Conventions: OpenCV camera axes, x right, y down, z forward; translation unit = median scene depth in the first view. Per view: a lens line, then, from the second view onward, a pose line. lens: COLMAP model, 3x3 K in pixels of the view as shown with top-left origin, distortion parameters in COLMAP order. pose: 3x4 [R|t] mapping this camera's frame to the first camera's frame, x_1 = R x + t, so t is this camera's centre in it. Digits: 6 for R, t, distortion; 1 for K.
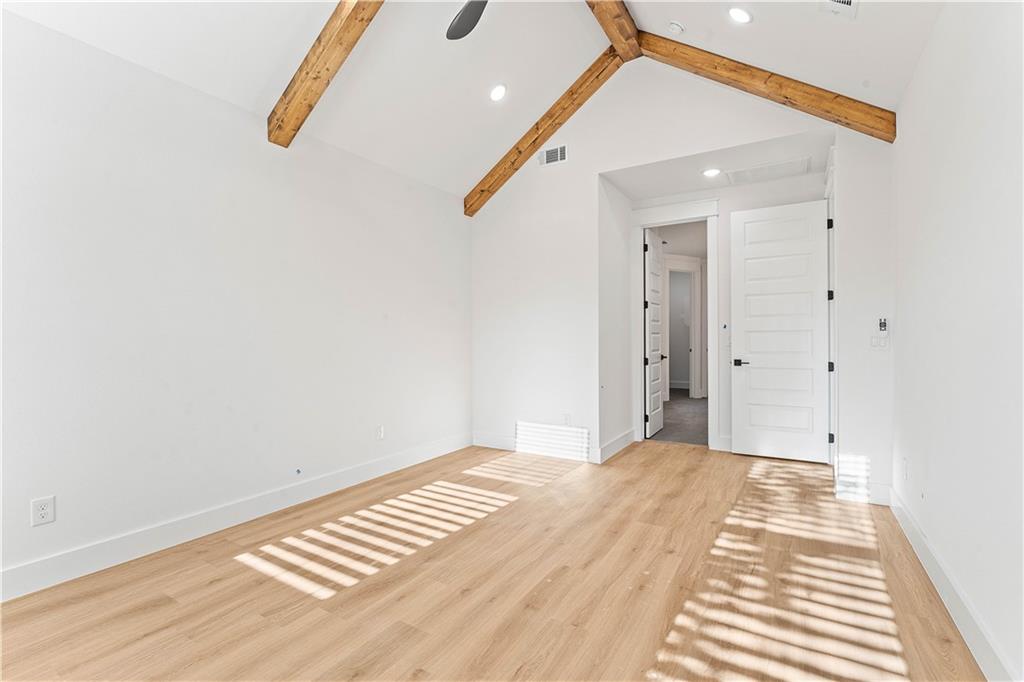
lens RADIAL K [[465.0, 0, 512.0], [0, 465.0, 341.0], [0, 0, 1]] dist [0.001094, 0.000213]
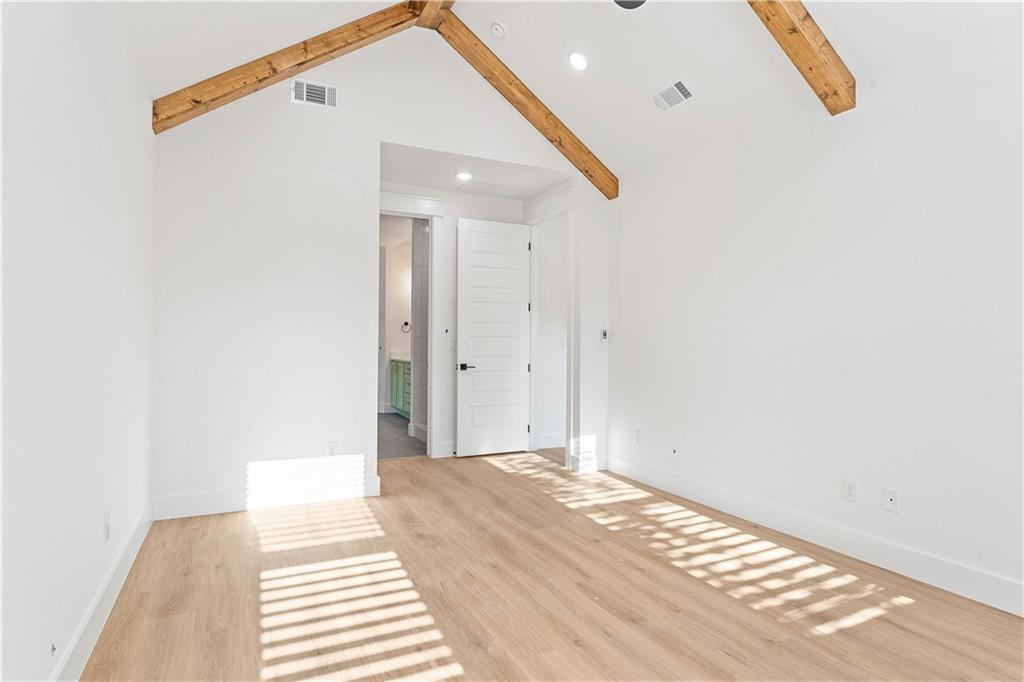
lens RADIAL K [[552.1, 0, 512.0], [0, 552.1, 341.0], [0, 0, 1]] dist [-0.000969, 0.000024]
pose [[0.536774, 0.010349, 0.843663, -0.642625], [-0.005105, 0.999946, -0.009018, 0.000823], [-0.843711, 0.000533, 0.536798, 0.355806]]
